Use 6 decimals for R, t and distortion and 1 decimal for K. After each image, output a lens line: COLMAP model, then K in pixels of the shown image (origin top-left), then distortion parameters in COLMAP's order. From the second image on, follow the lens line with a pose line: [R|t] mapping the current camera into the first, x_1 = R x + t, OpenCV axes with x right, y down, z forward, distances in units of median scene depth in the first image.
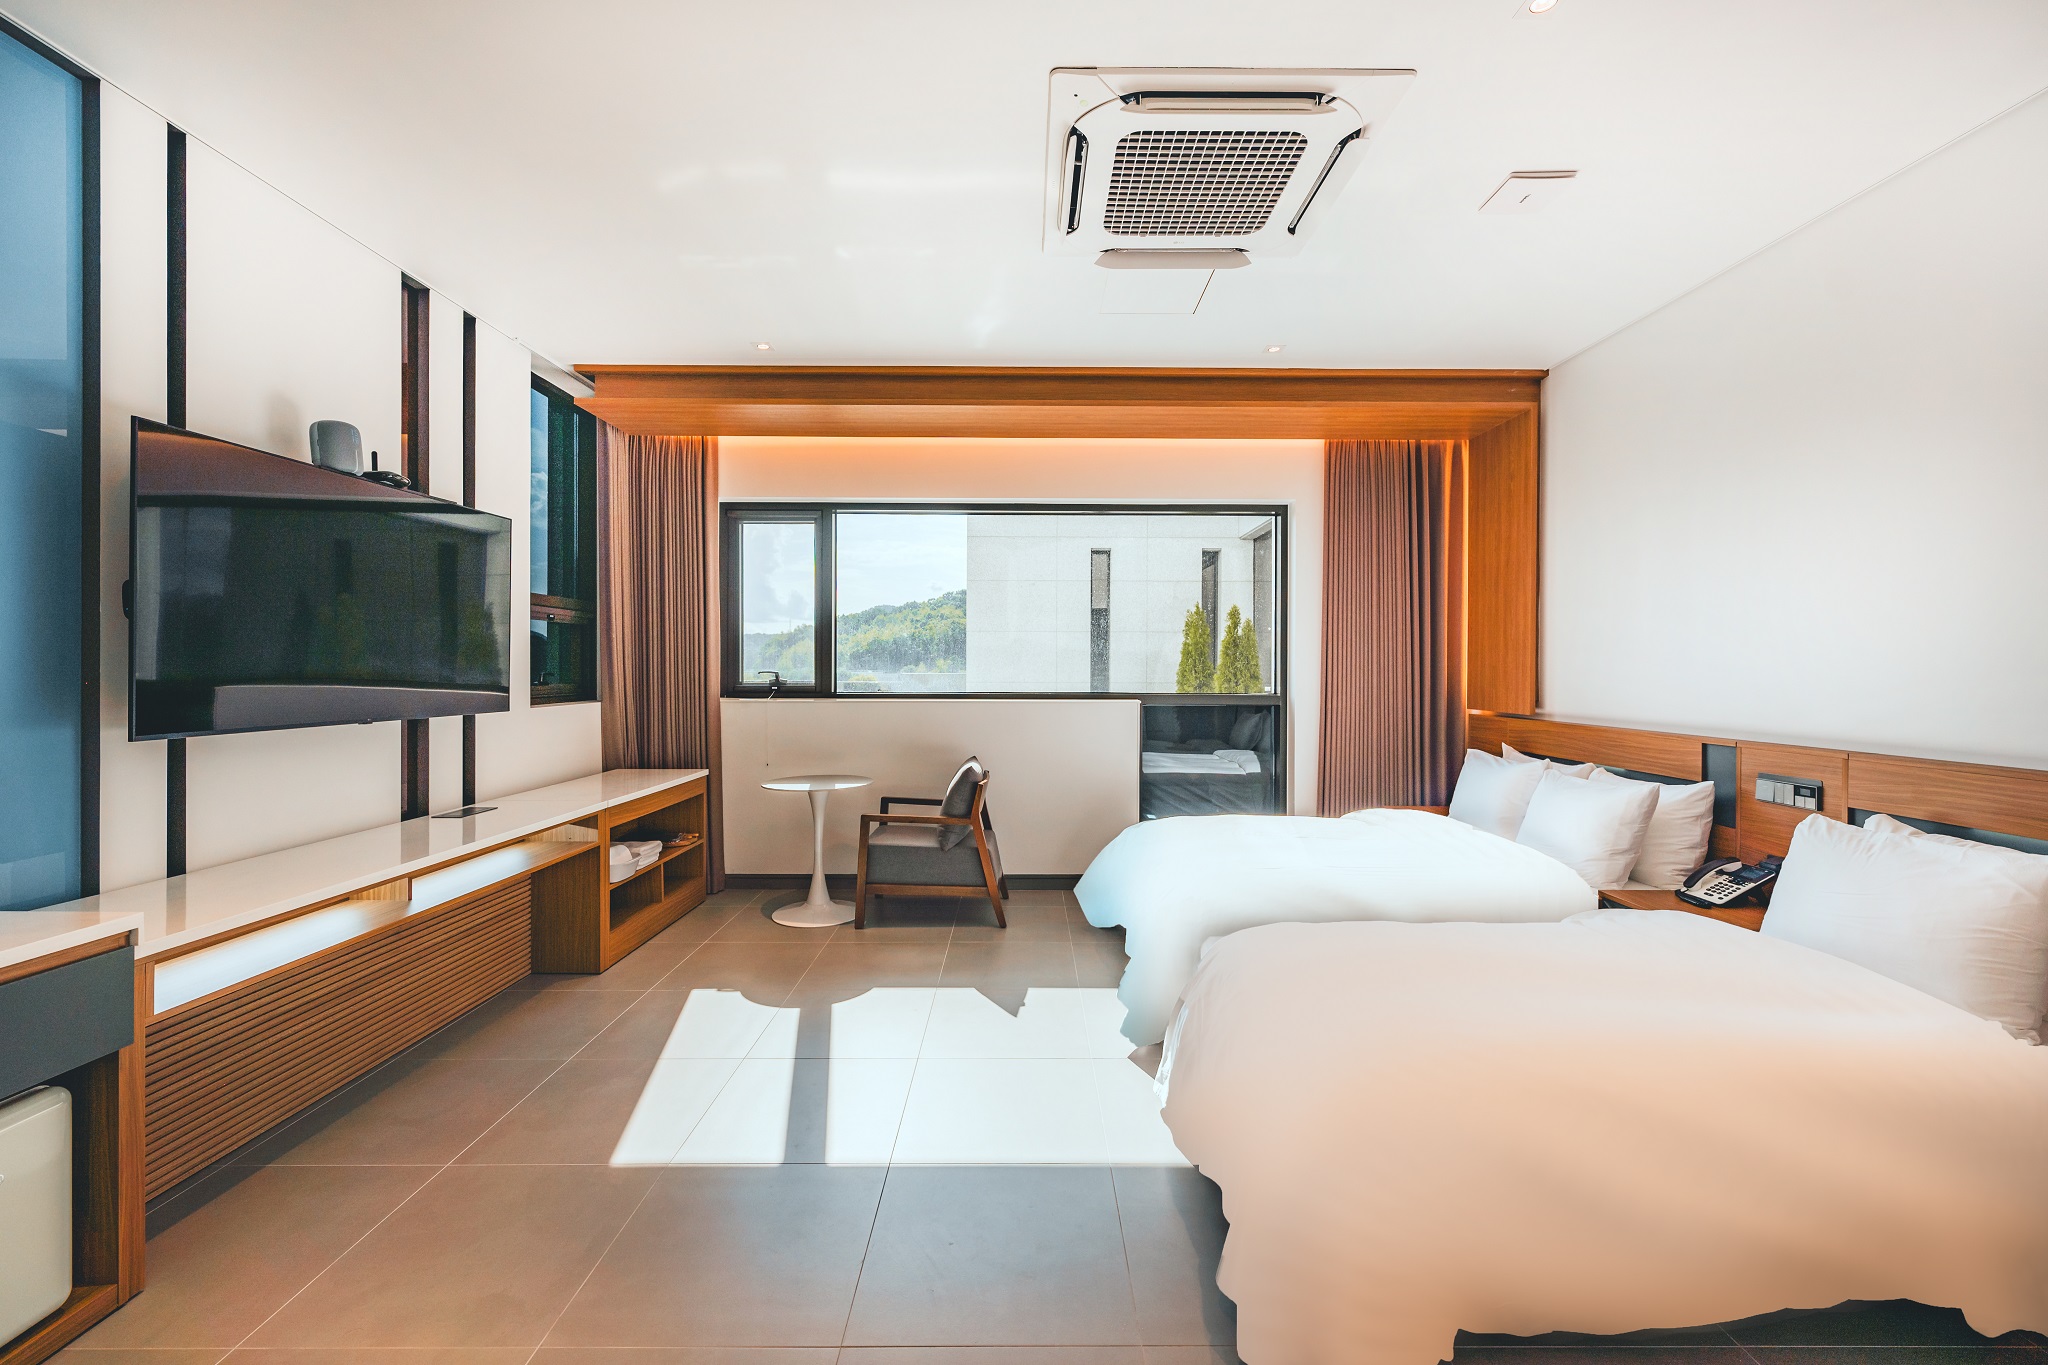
lens RADIAL K [[830.3, 0, 1025.1], [0, 830.3, 674.5], [0, 0, 1]] dist [-0.000642, 0.000069]
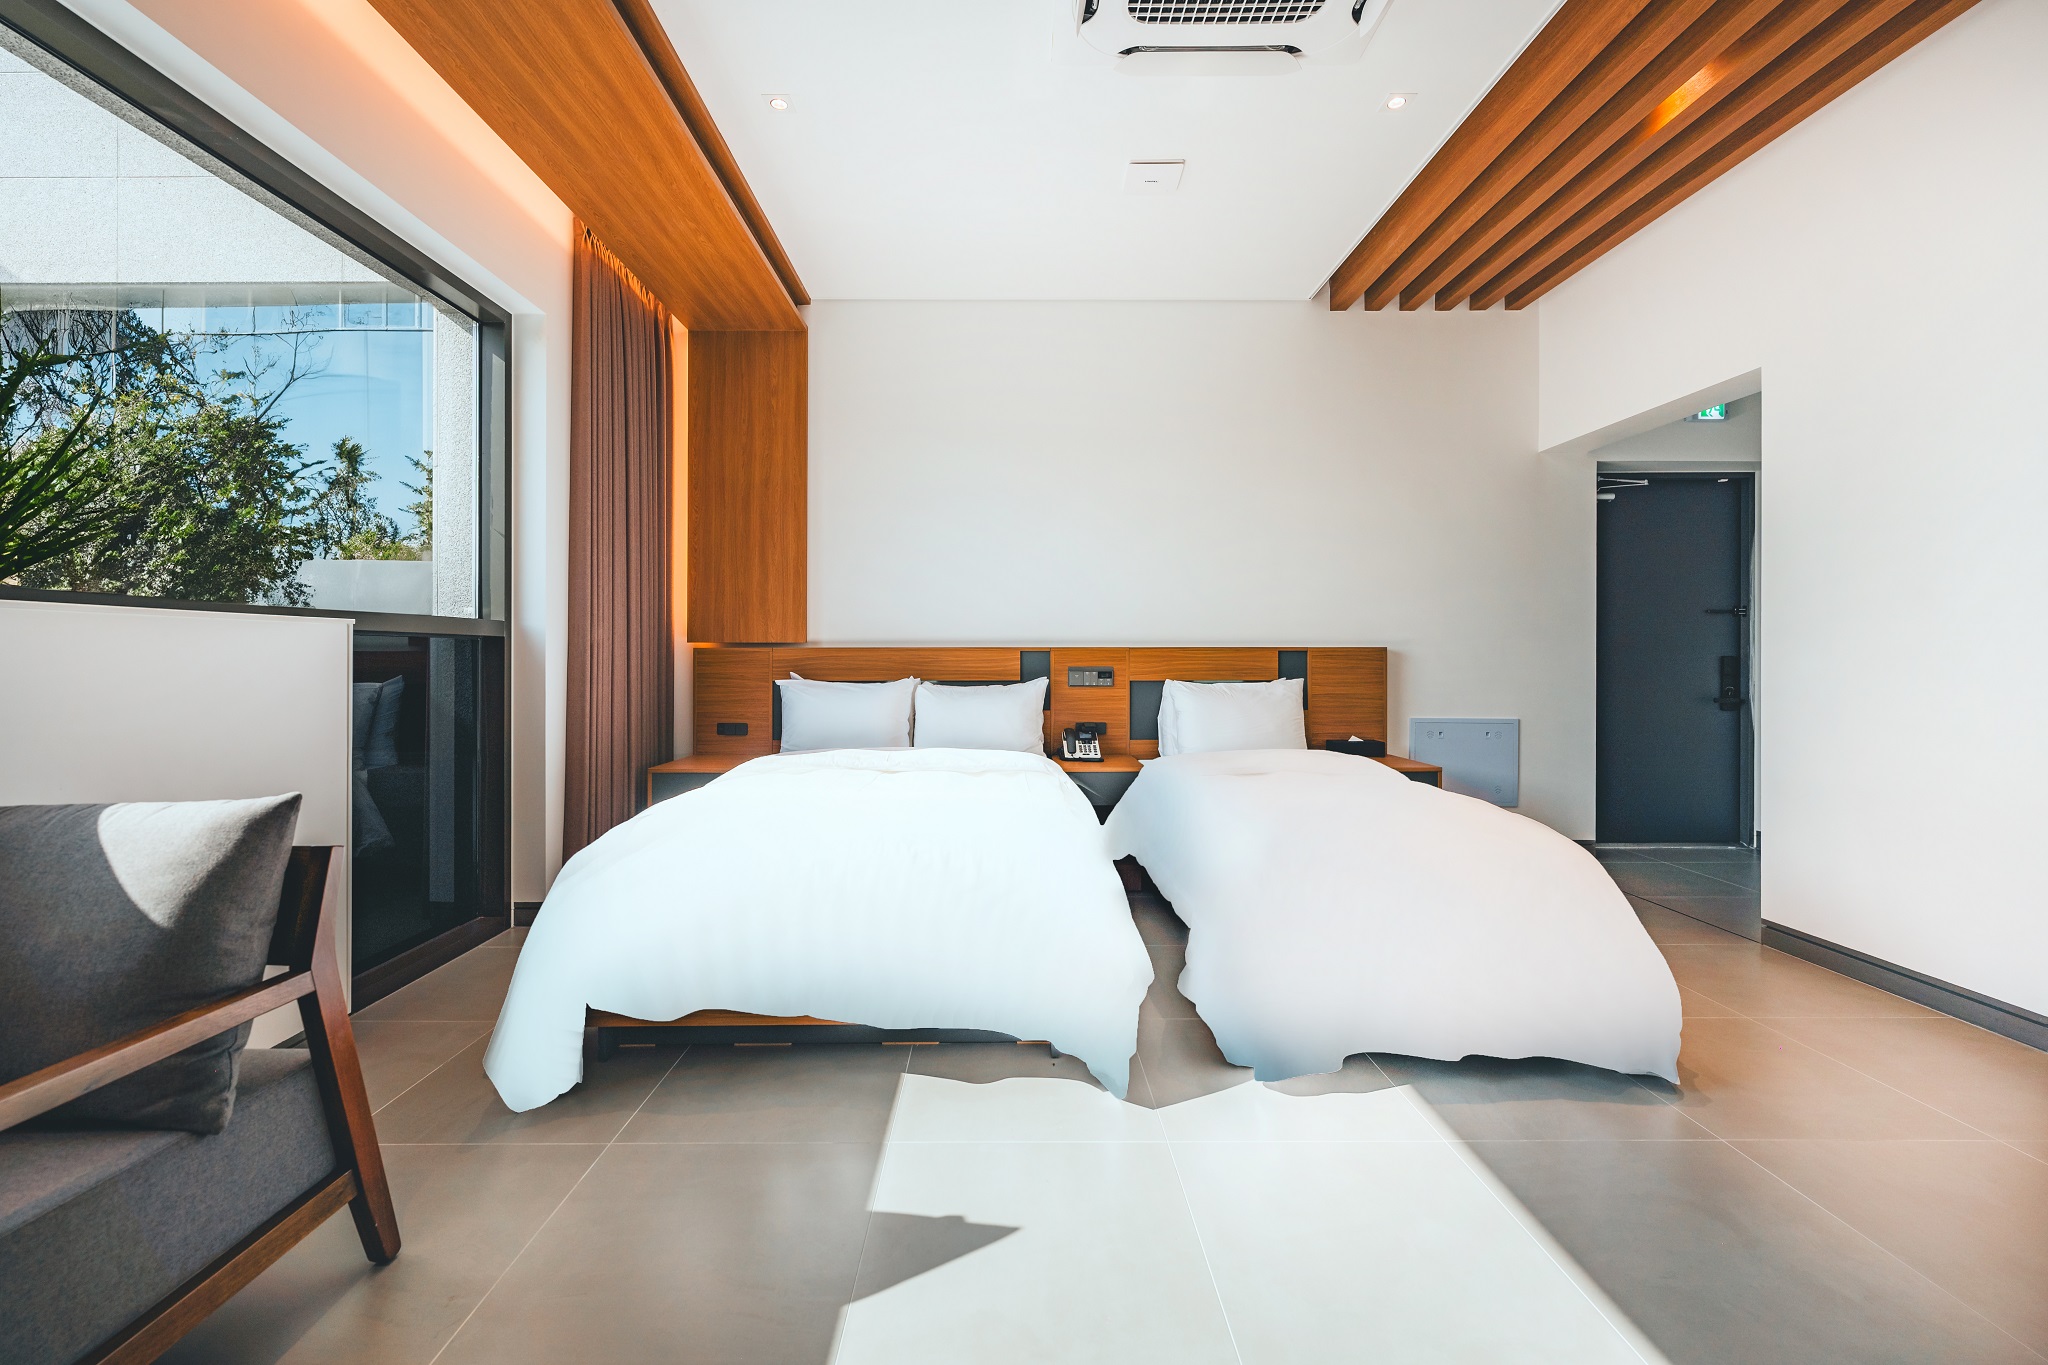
lens RADIAL K [[821.7, 0, 1026.1], [0, 821.7, 645.1], [0, 0, 1]] dist [-0.000506, 0.000126]
pose [[-0.017568, 0.015656, 0.999723, -0.344430], [0.011036, 0.999820, -0.015463, 0.066109], [-0.999785, 0.010761, -0.017738, 0.722975]]
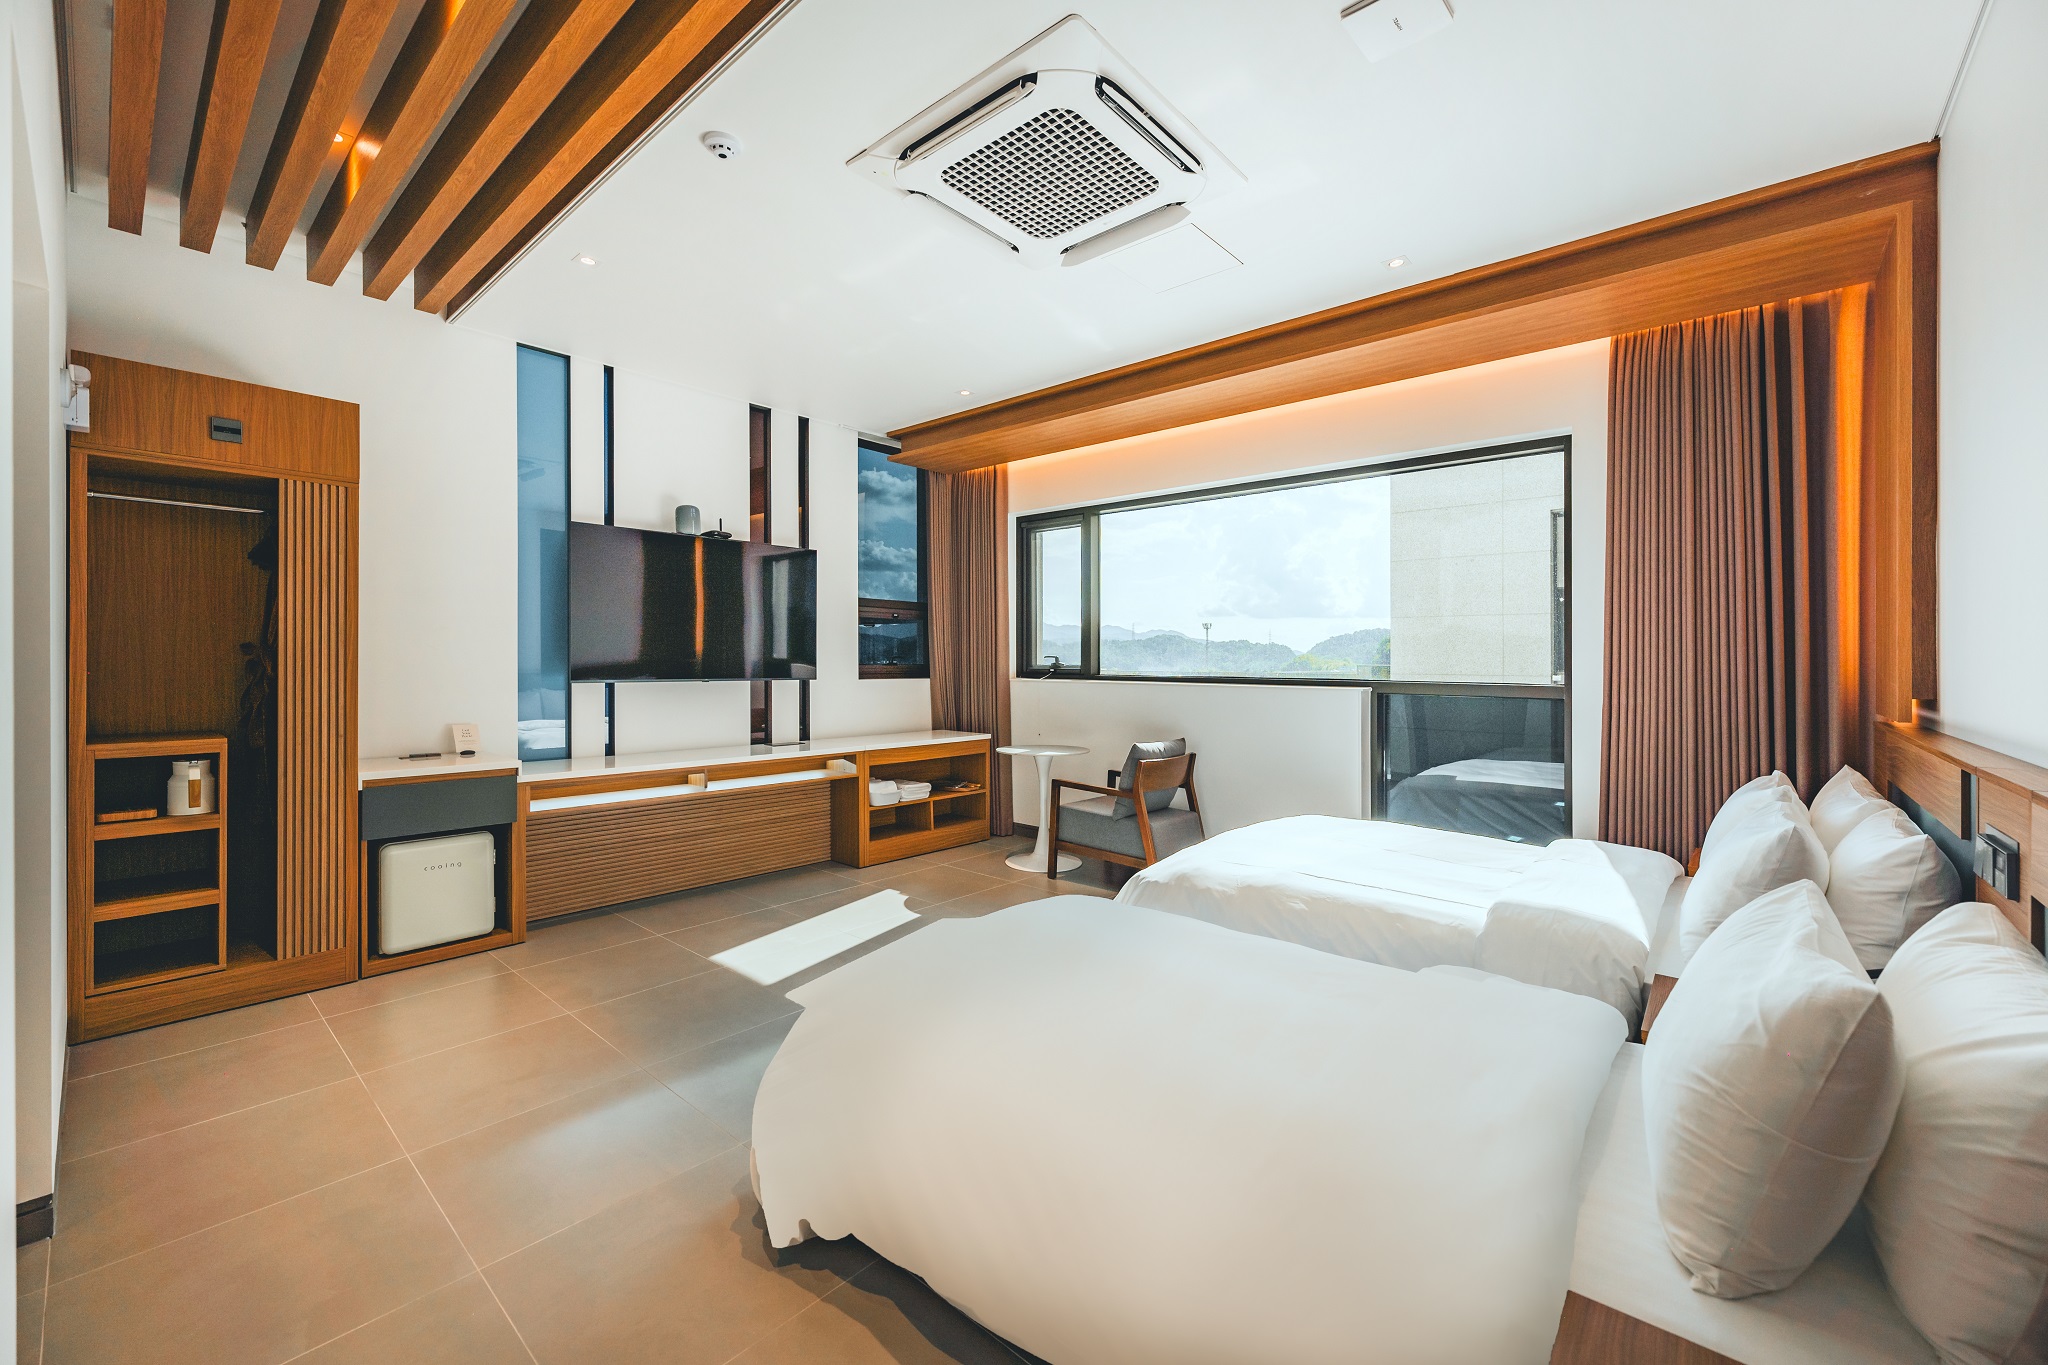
lens RADIAL K [[834.3, 0, 1027.1], [0, 834.3, 668.0], [0, 0, 1]] dist [-0.000871, 0.000108]
pose [[0.740157, 0.008476, -0.672380, 0.539884], [-0.011465, 0.999934, -0.000015, 0.016634], [0.672336, 0.007720, 0.740206, 0.124862]]
